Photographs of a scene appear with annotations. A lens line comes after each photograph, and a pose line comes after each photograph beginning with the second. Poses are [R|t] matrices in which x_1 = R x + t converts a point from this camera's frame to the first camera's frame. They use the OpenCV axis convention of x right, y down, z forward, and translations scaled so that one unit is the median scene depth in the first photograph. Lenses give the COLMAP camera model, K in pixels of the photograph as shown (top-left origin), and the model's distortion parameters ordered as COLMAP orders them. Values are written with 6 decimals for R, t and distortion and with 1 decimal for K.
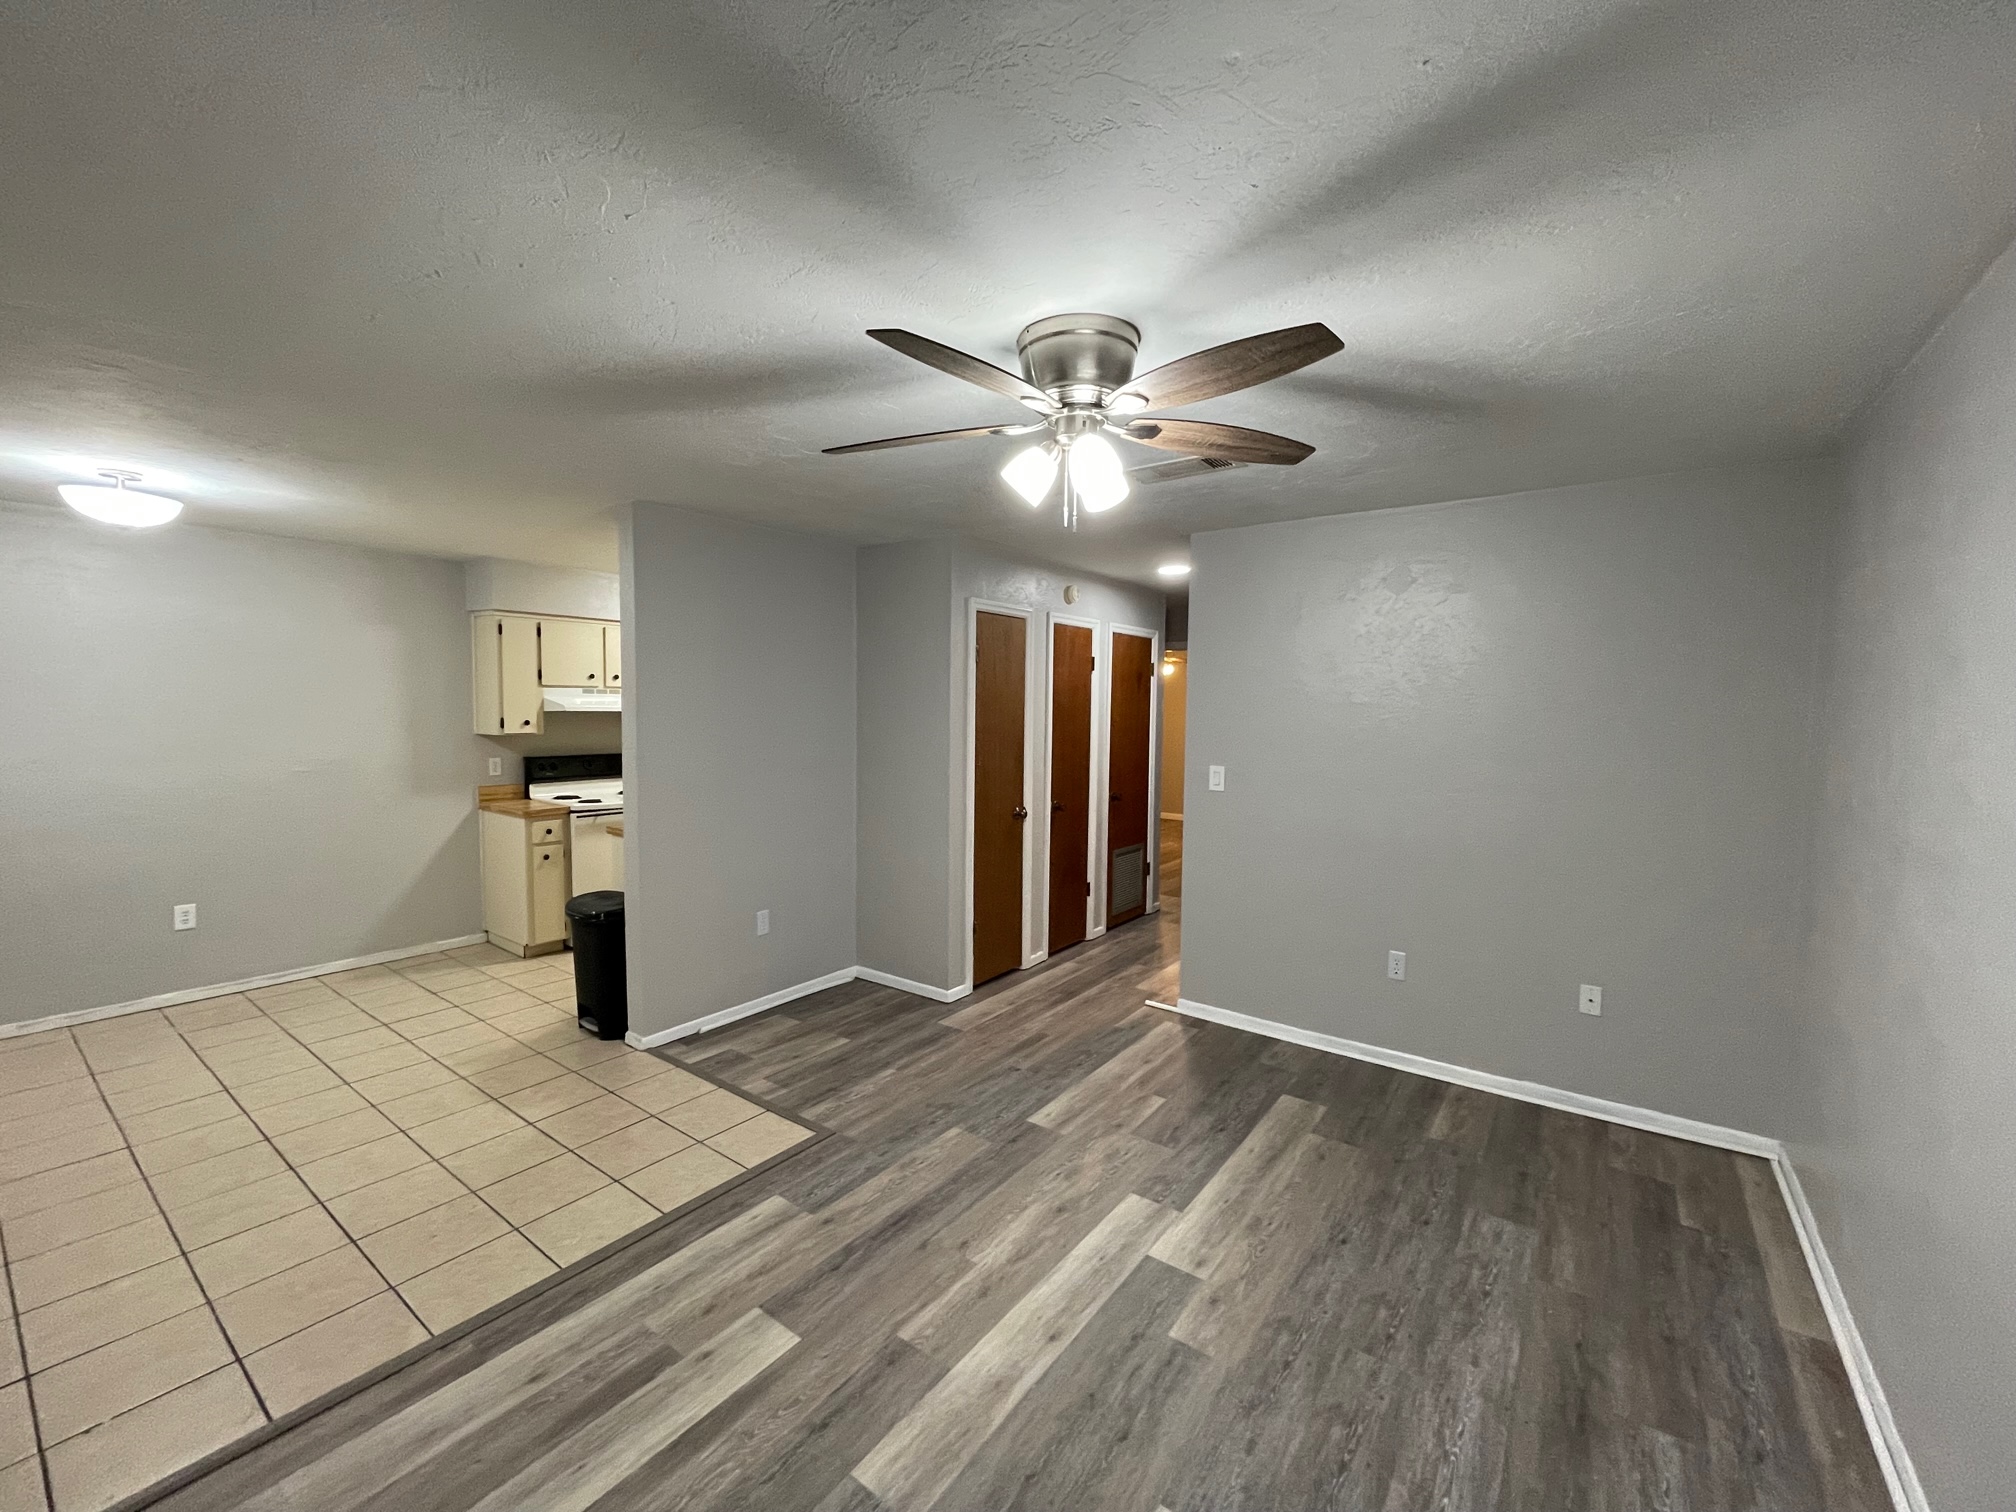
lens RADIAL K [[812.4, 0, 1007.1], [0, 812.4, 767.9], [0, 0, 1]] dist [-0.004312, 0.000401]
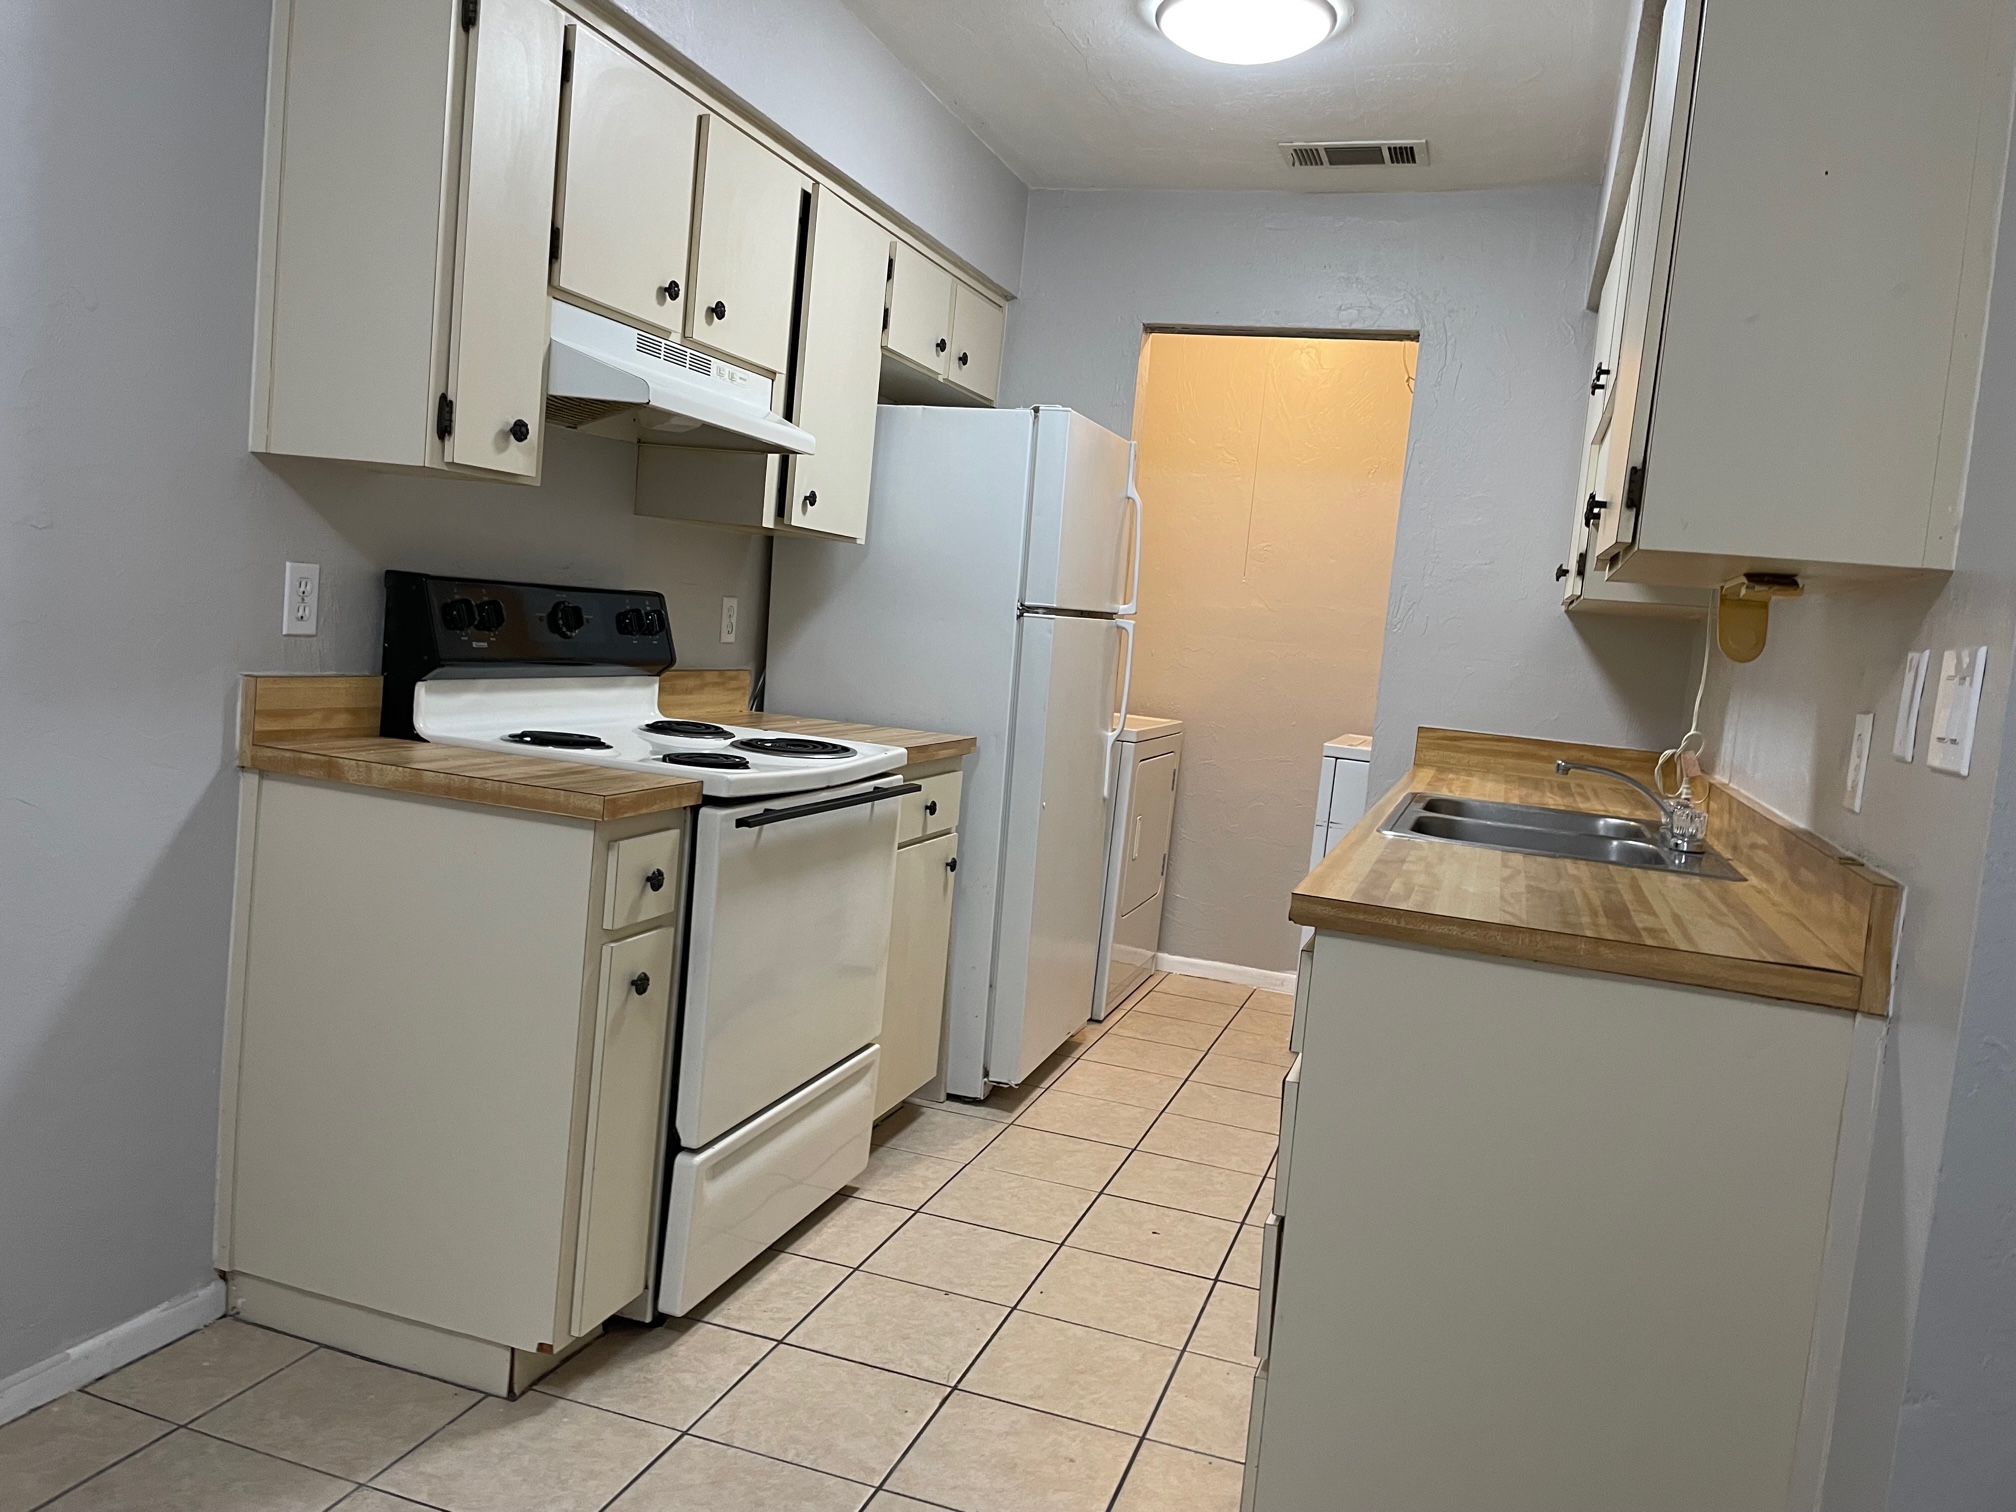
lens RADIAL K [[1525.1, 0, 1009.4], [0, 1525.1, 741.5], [0, 0, 1]] dist [0.069007, -0.082821]
pose [[0.944600, 0.051166, 0.324213, -0.589747], [-0.060555, 0.997985, 0.018928, 0.019981], [-0.322591, -0.037512, 0.945795, 0.502902]]
